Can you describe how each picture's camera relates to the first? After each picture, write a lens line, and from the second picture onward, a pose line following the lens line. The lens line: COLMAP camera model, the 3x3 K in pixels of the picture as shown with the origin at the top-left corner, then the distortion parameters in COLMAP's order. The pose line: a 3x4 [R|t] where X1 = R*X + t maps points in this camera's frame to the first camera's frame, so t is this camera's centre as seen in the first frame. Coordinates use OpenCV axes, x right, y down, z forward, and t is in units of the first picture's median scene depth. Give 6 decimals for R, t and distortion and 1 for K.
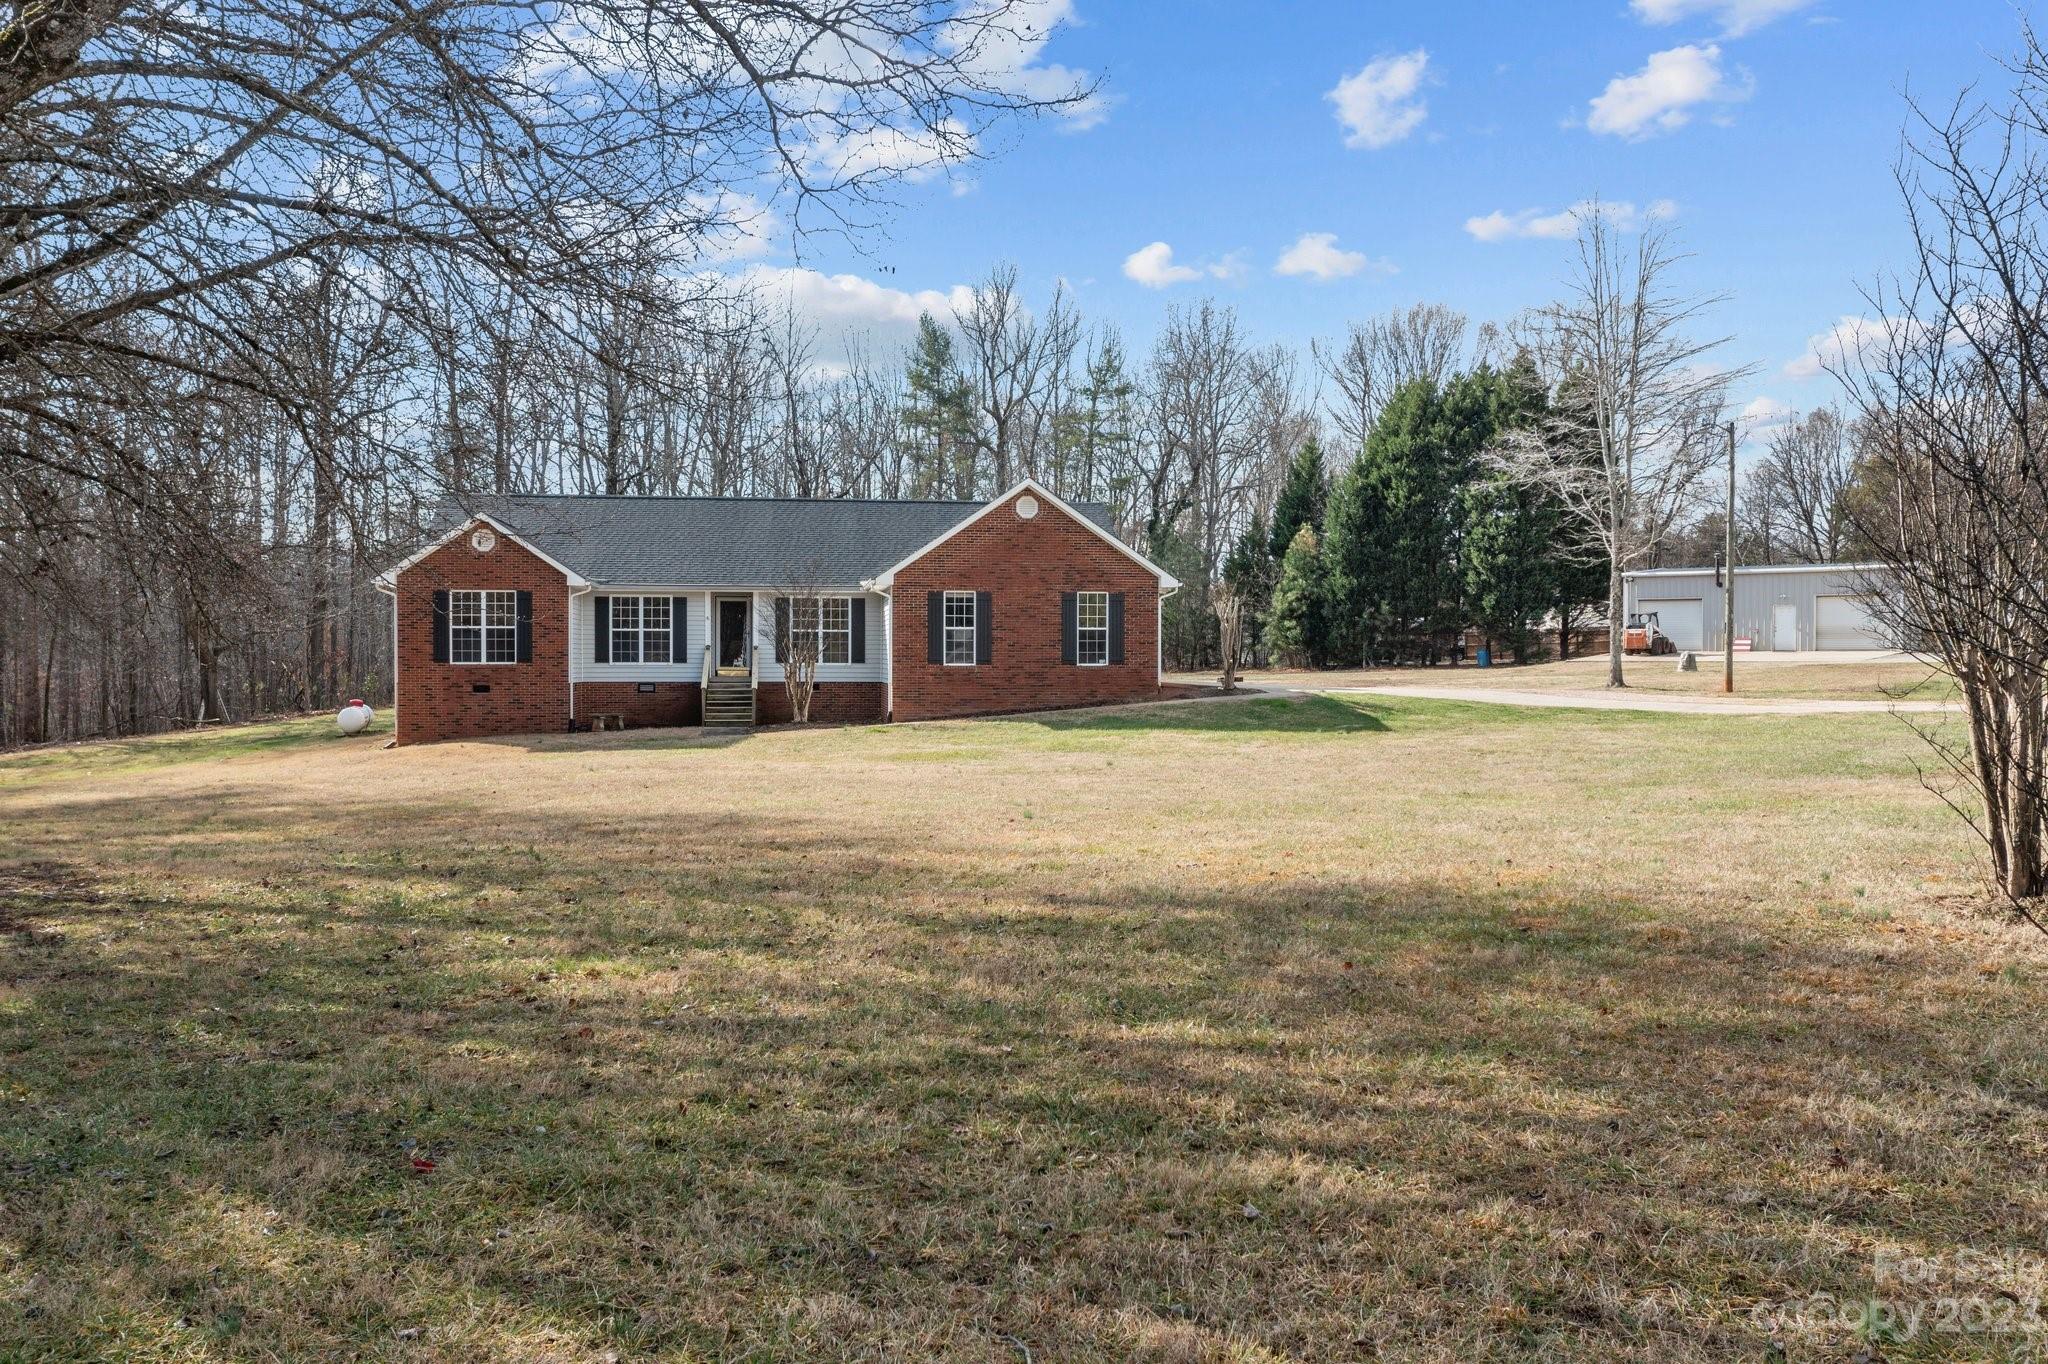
lens RADIAL K [[1652.8, 0, 1020.2], [0, 1652.8, 691.1], [0, 0, 1]] dist [0.001668, 0.024441]
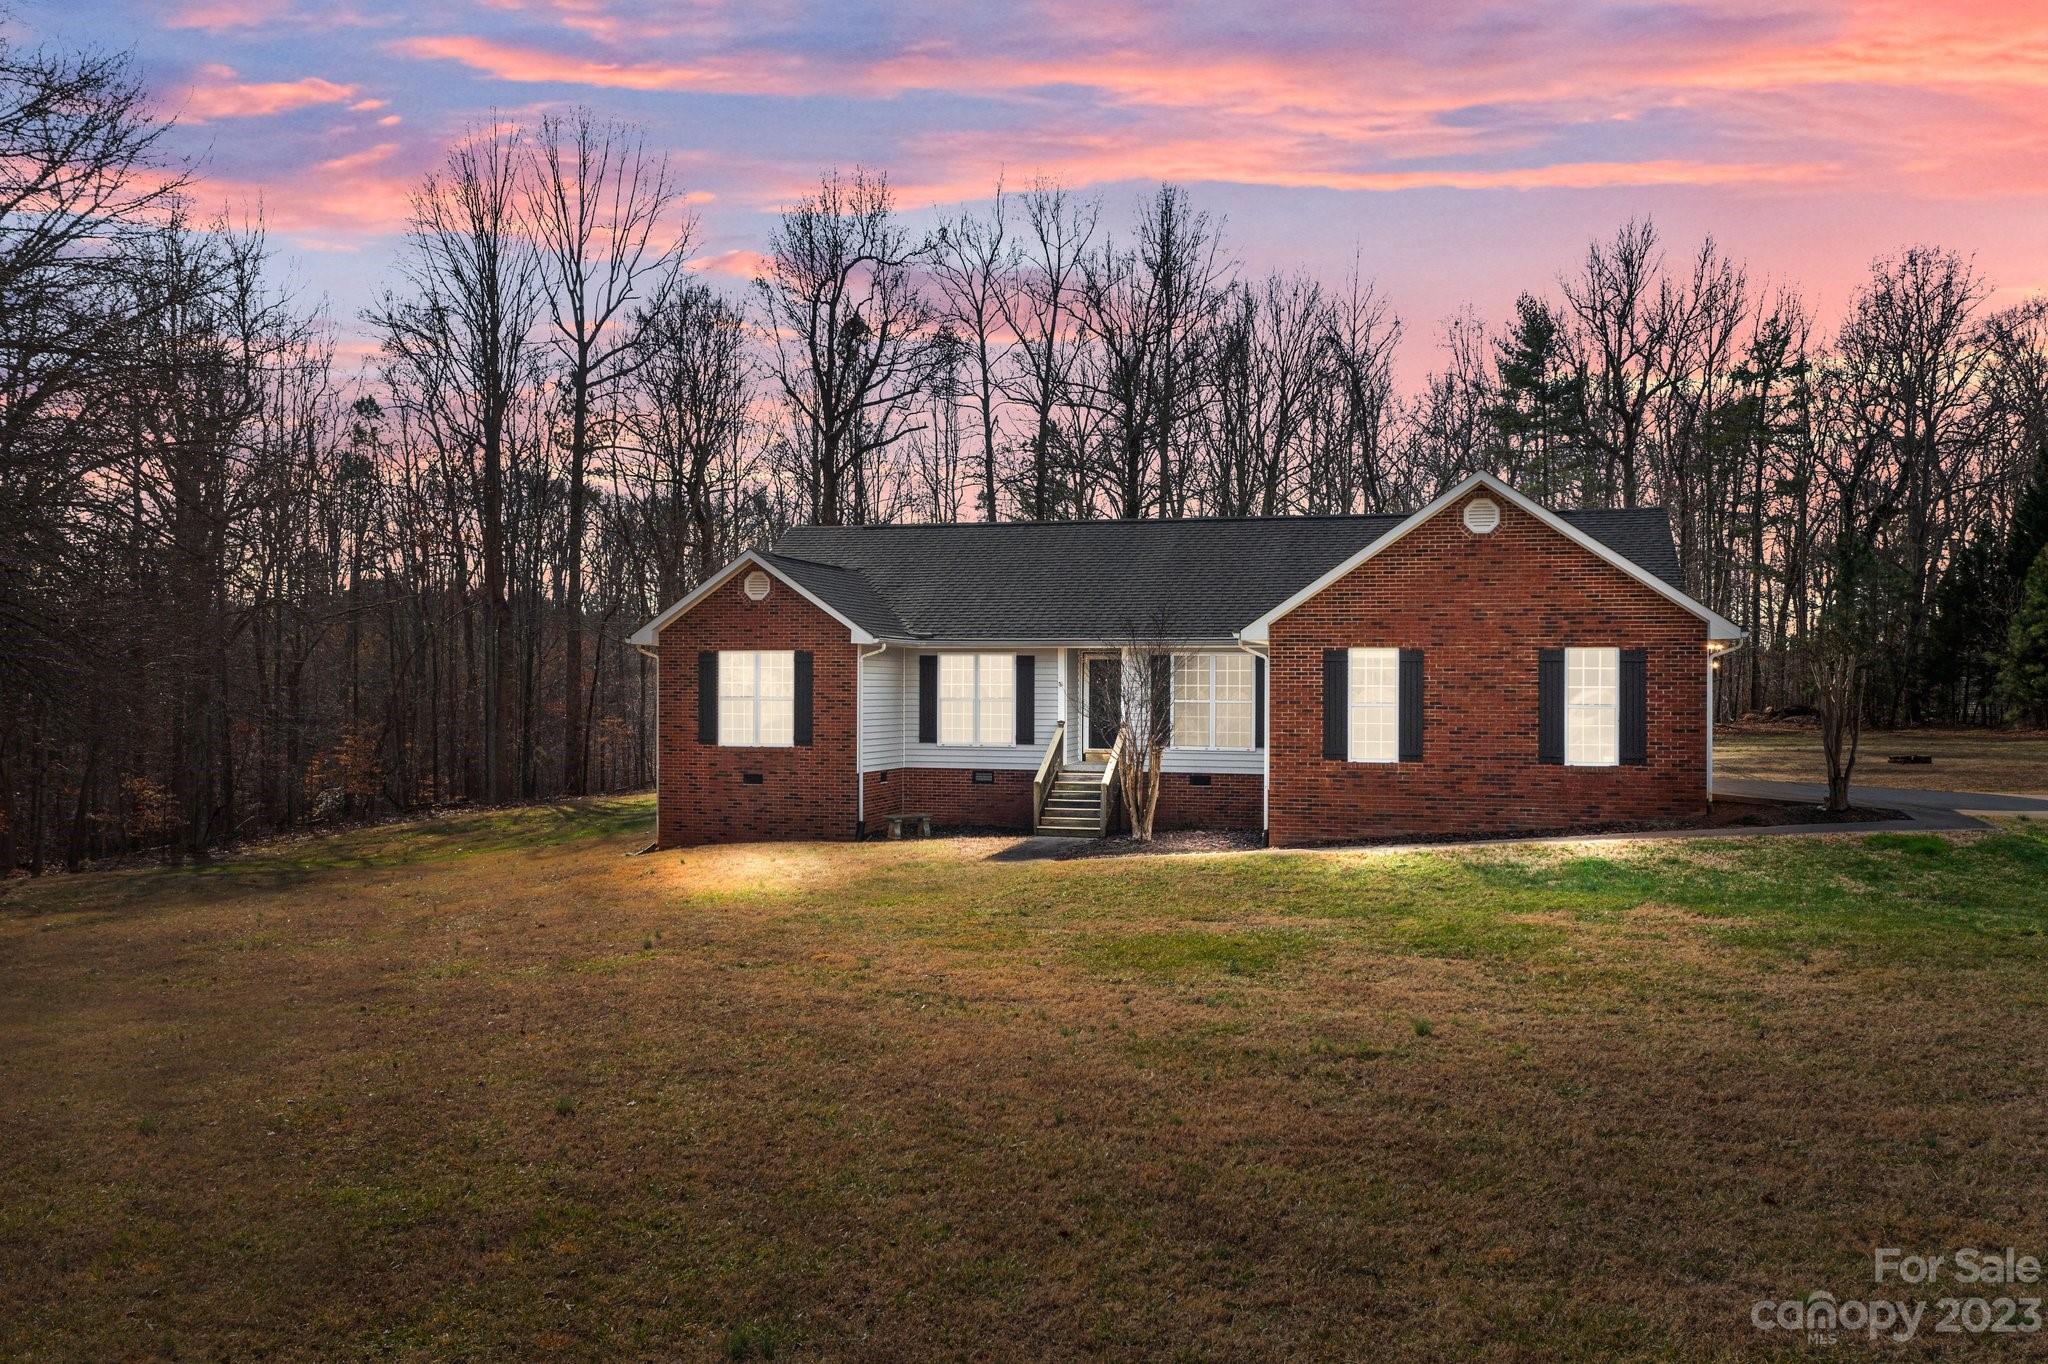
lens RADIAL K [[1652.8, 0, 1020.2], [0, 1652.8, 691.1], [0, 0, 1]] dist [0.001668, 0.024441]
pose [[0.917991, 0.003826, -0.396584, 0.092139], [-0.010939, 0.999817, -0.015675, -0.031070], [0.396451, 0.018728, 0.917865, 0.337639]]
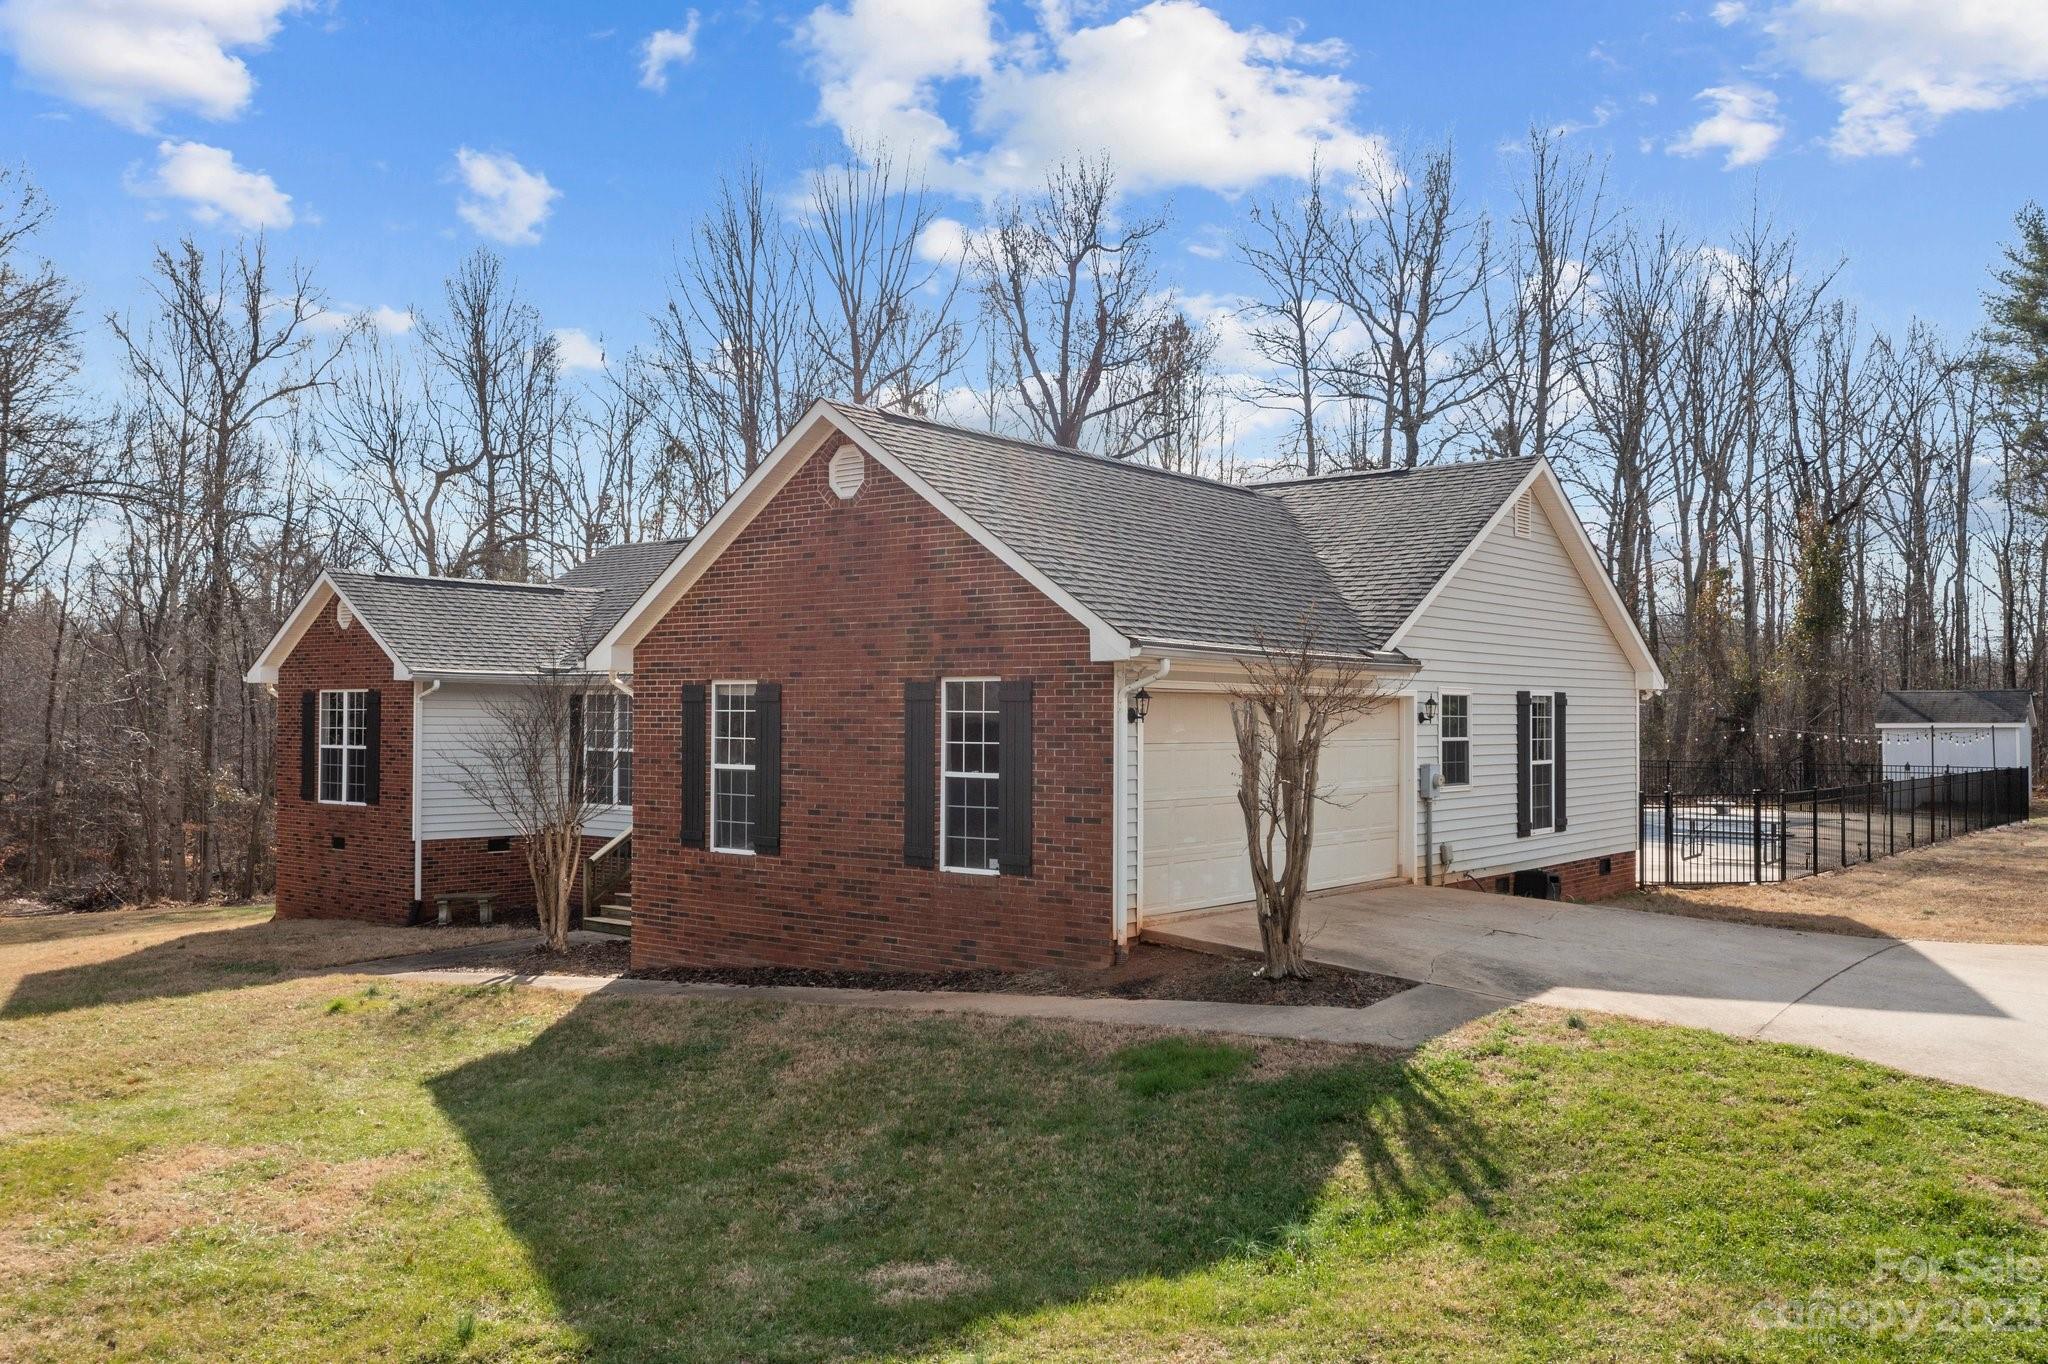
lens RADIAL K [[1652.8, 0, 1020.2], [0, 1652.8, 691.1], [0, 0, 1]] dist [0.001668, 0.024441]
pose [[0.685239, -0.009574, -0.728255, 0.321794], [-0.019457, 0.999316, -0.031446, -0.044672], [0.728058, 0.035718, 0.684584, 0.740122]]
